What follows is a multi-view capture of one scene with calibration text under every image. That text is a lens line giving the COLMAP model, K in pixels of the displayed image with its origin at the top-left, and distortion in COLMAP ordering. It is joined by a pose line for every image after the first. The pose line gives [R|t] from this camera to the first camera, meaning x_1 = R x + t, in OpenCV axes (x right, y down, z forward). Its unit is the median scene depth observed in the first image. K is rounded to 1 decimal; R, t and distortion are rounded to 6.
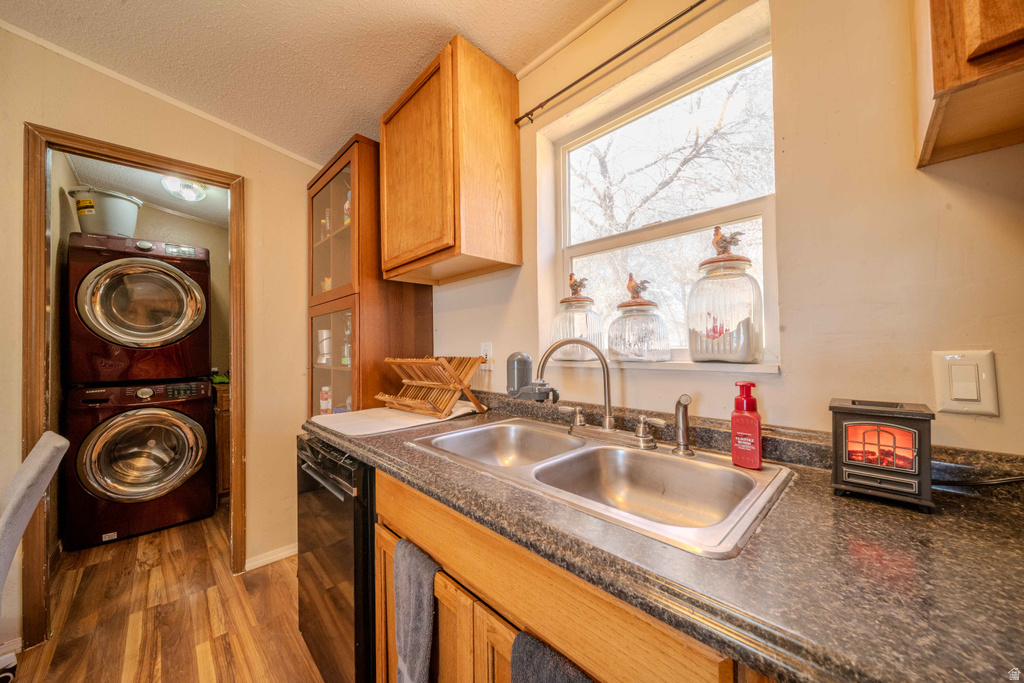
lens RADIAL K [[361.2, 0, 507.2], [0, 361.2, 342.8], [0, 0, 1]] dist [-0.001006, -0.000304]
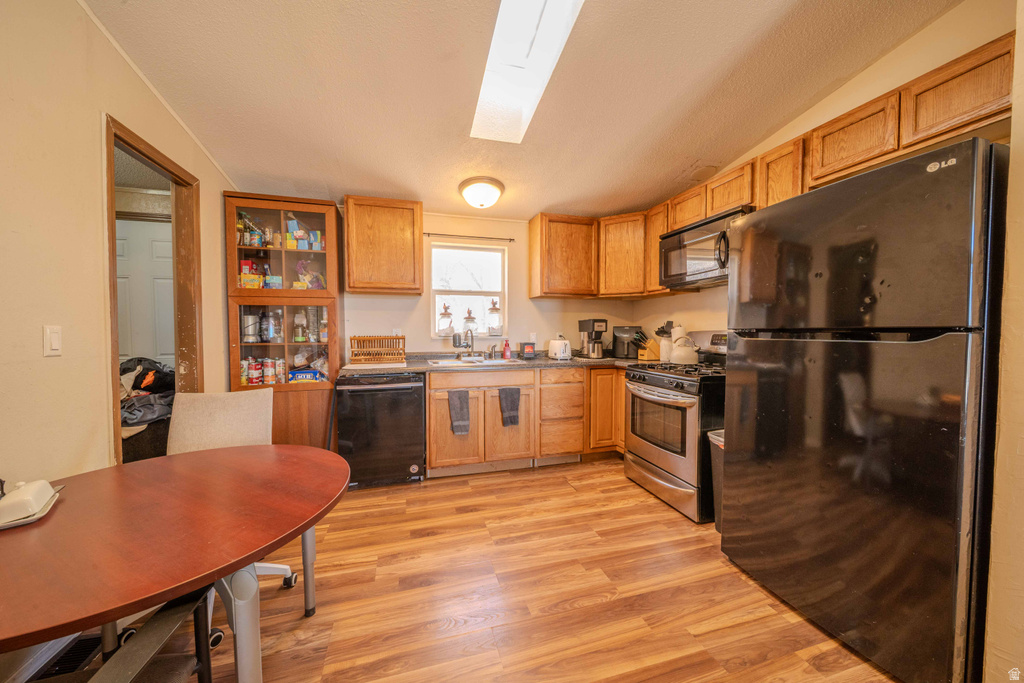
lens RADIAL K [[361.2, 0, 507.2], [0, 361.2, 342.8], [0, 0, 1]] dist [-0.001006, -0.000304]
pose [[0.465842, -0.019259, 0.884658, -2.209607], [-0.014967, 0.999449, 0.029640, 0.008713], [-0.884741, -0.027048, 0.465297, -0.713311]]
